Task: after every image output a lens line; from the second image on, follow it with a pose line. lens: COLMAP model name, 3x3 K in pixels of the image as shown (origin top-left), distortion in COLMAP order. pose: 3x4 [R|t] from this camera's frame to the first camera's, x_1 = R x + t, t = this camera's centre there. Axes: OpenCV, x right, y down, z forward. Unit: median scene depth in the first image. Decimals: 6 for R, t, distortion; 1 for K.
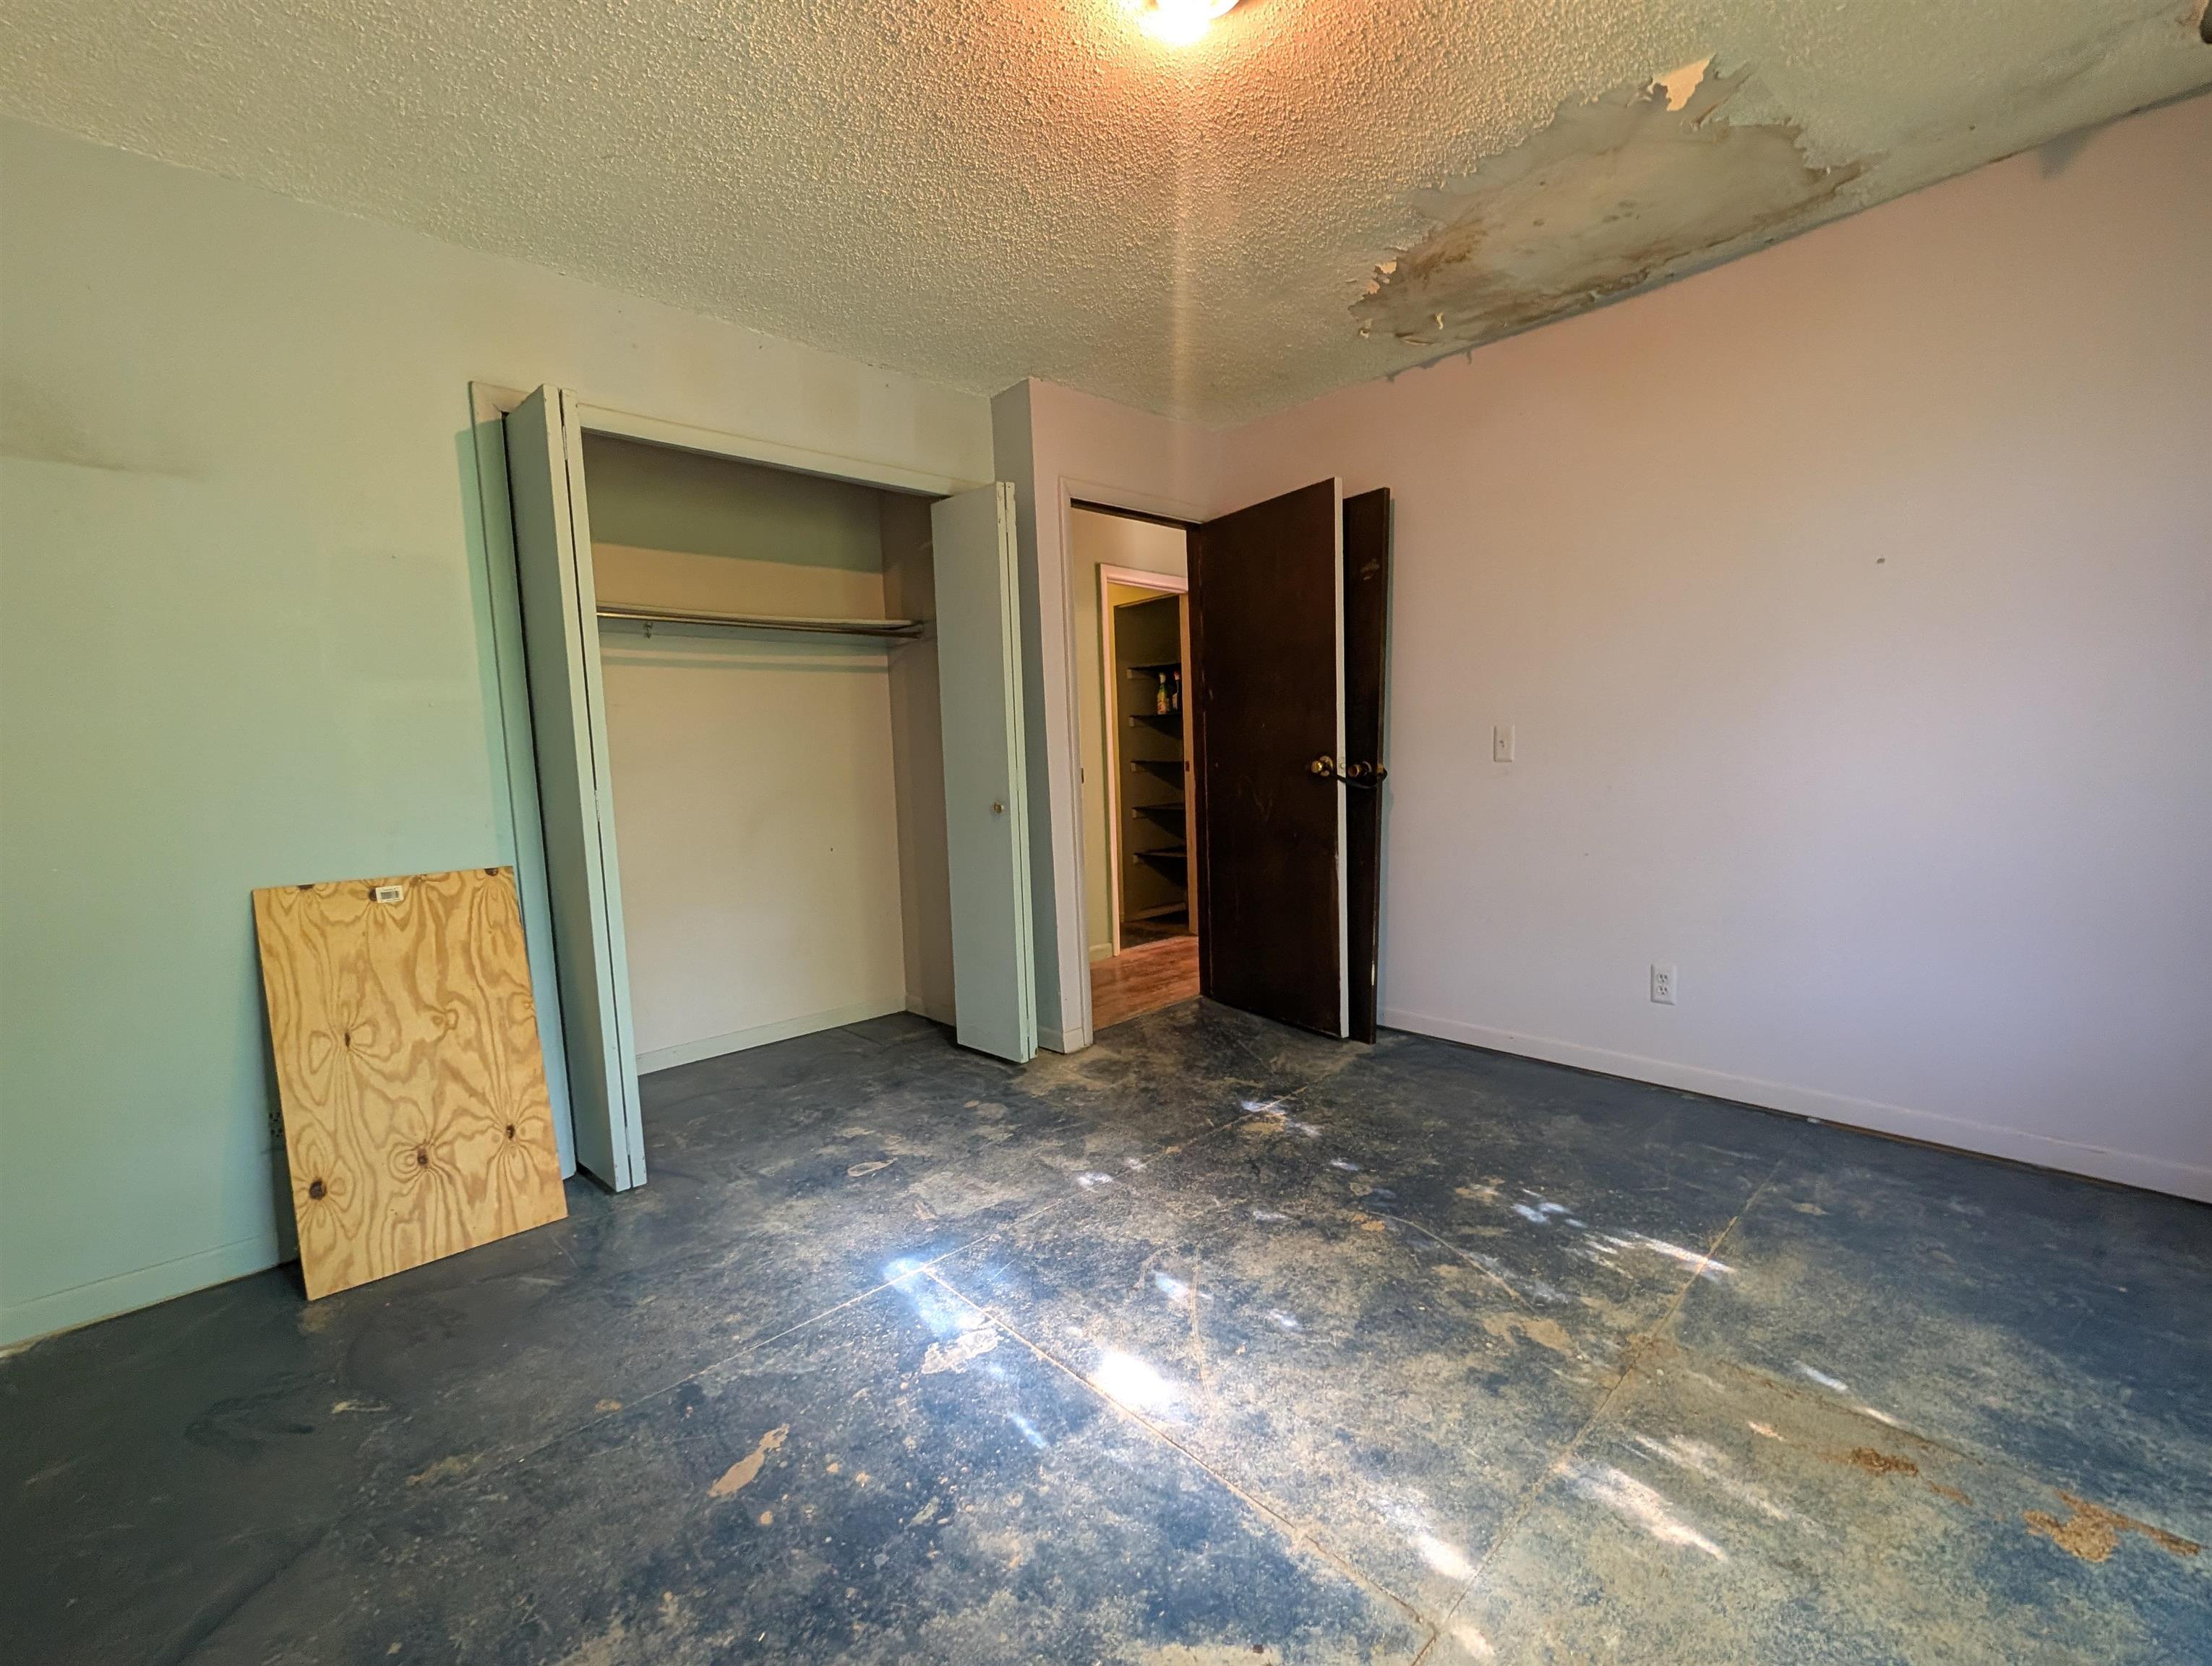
lens RADIAL K [[927.8, 0, 1106.2], [0, 927.8, 837.1], [0, 0, 1]] dist [0.002315, 0.000367]
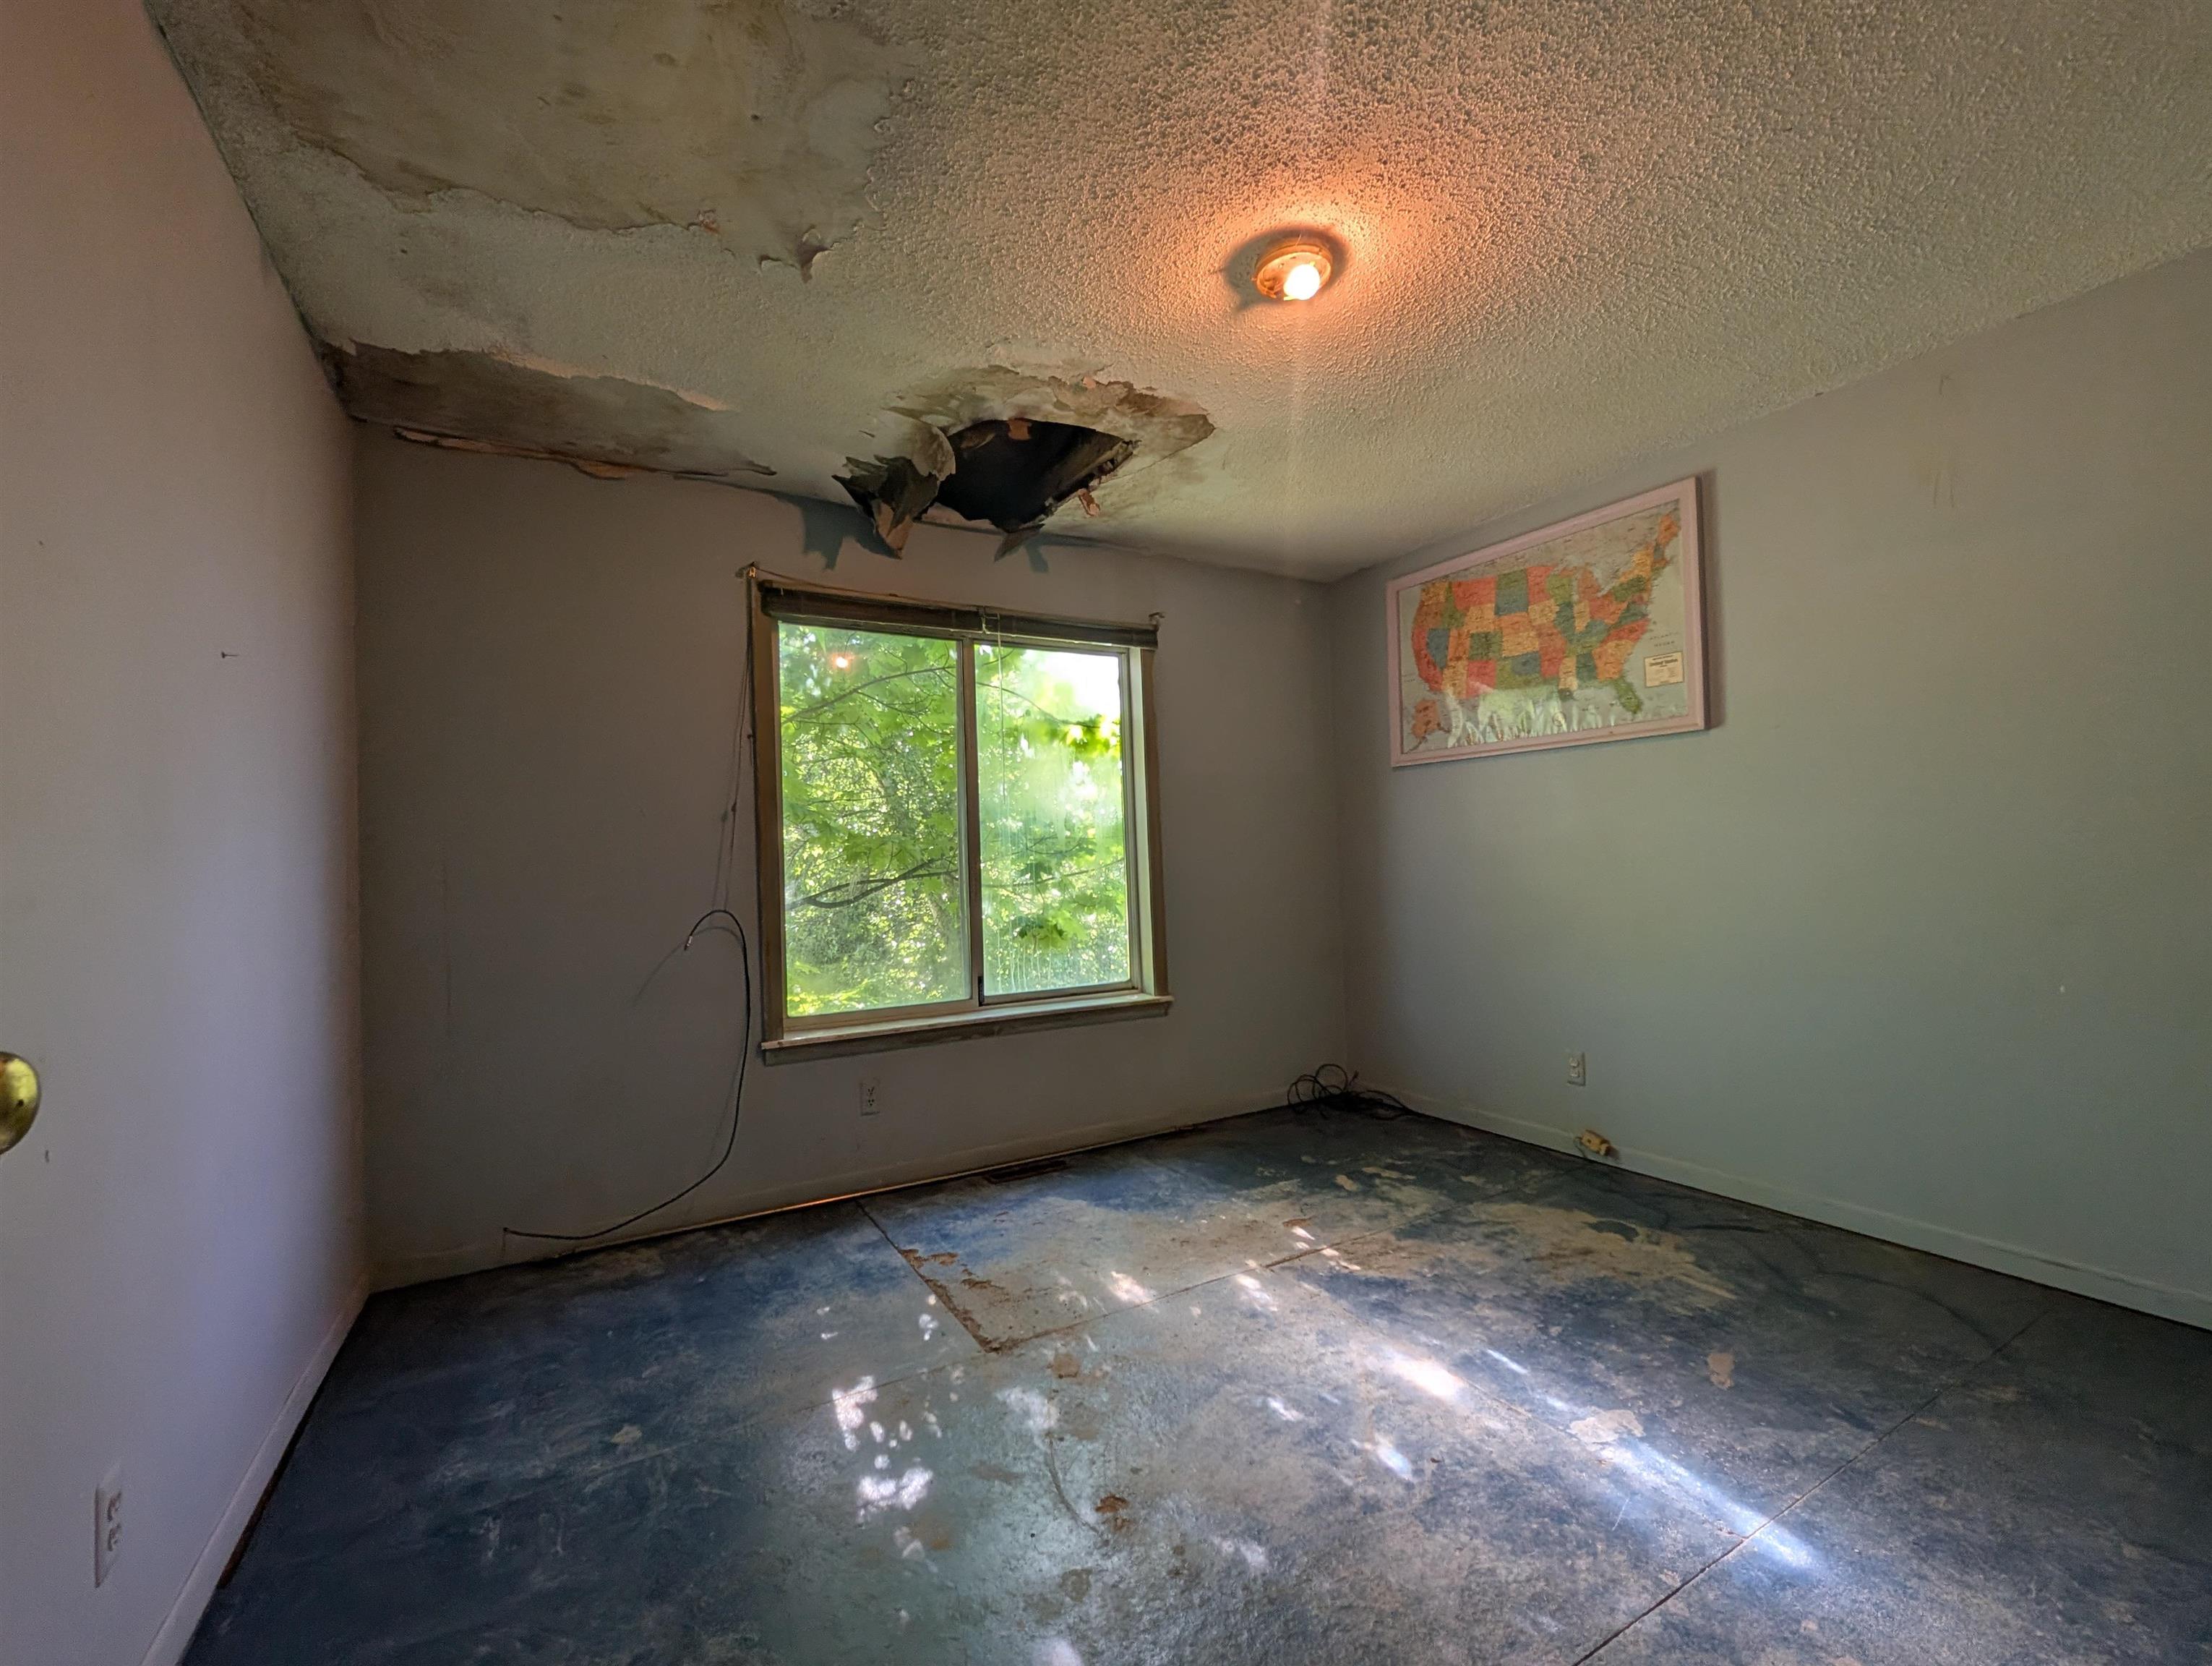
lens RADIAL K [[927.8, 0, 1106.4], [0, 927.8, 838.2], [0, 0, 1]] dist [0.002315, 0.000367]
pose [[-0.971423, 0.070747, 0.226565, 0.098363], [0.085699, 0.994698, 0.056841, -0.195112], [-0.221343, 0.074633, -0.972336, 1.997384]]
